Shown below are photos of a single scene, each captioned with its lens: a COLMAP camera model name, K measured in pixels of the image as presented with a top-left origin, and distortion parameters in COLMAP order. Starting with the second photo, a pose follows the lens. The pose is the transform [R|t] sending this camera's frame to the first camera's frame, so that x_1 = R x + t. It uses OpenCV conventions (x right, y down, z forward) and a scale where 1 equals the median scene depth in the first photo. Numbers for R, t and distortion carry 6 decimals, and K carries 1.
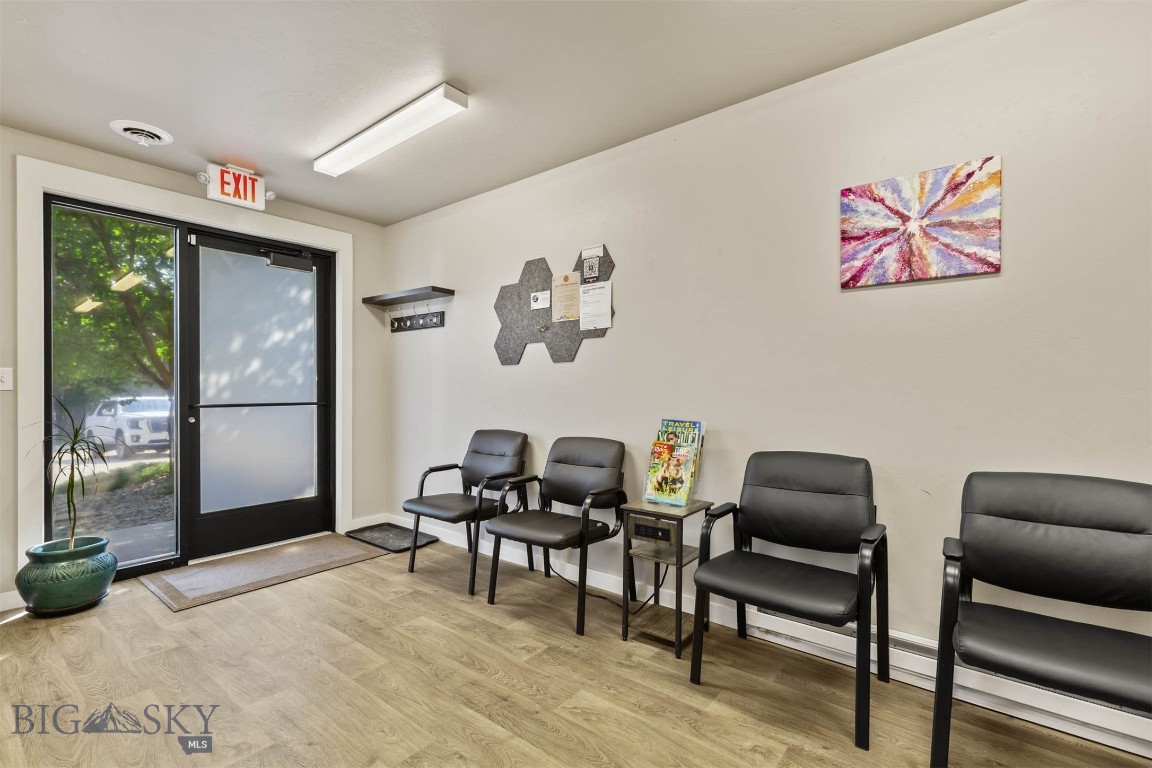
lens RADIAL K [[520.9, 0, 561.4], [0, 520.9, 384.8], [0, 0, 1]] dist [0.008975, -0.001248]
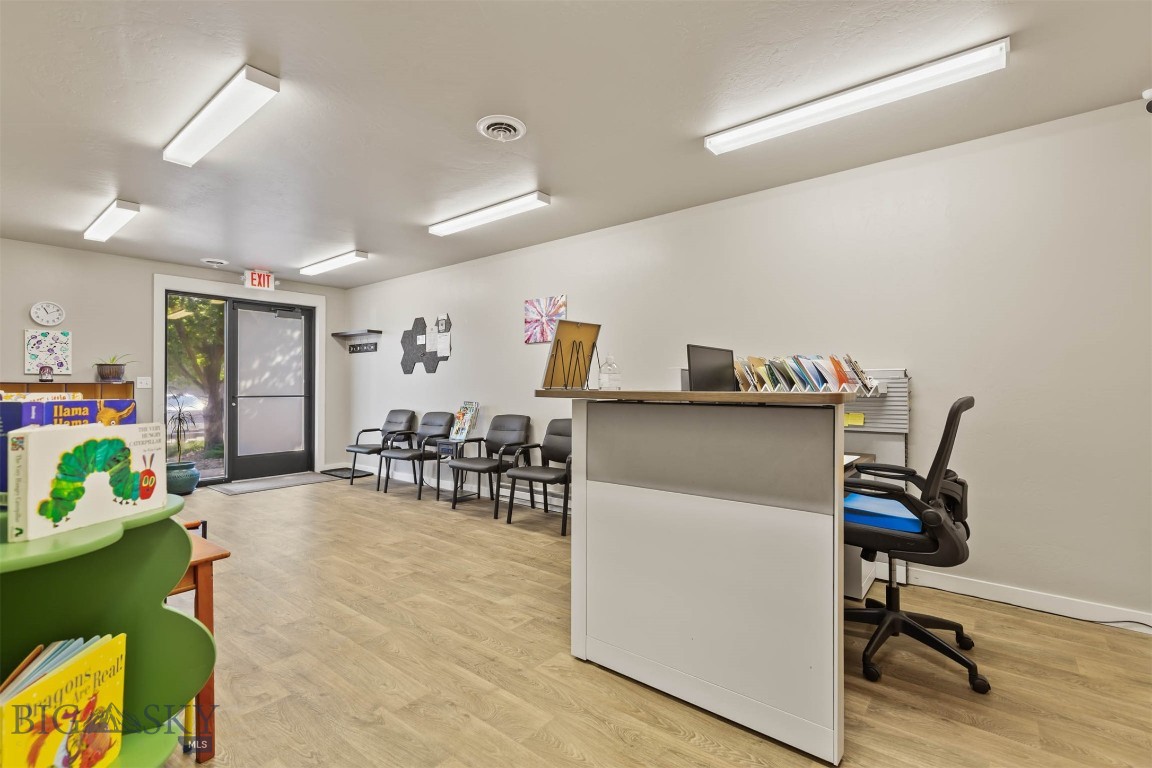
lens RADIAL K [[520.9, 0, 582.0], [0, 520.9, 390.7], [0, 0, 1]] dist [0.008975, -0.001248]
pose [[0.999928, -0.002614, 0.011702, 0.477159], [0.002438, 0.999884, 0.015062, -0.006486], [-0.011740, -0.015033, 0.999818, -0.813811]]
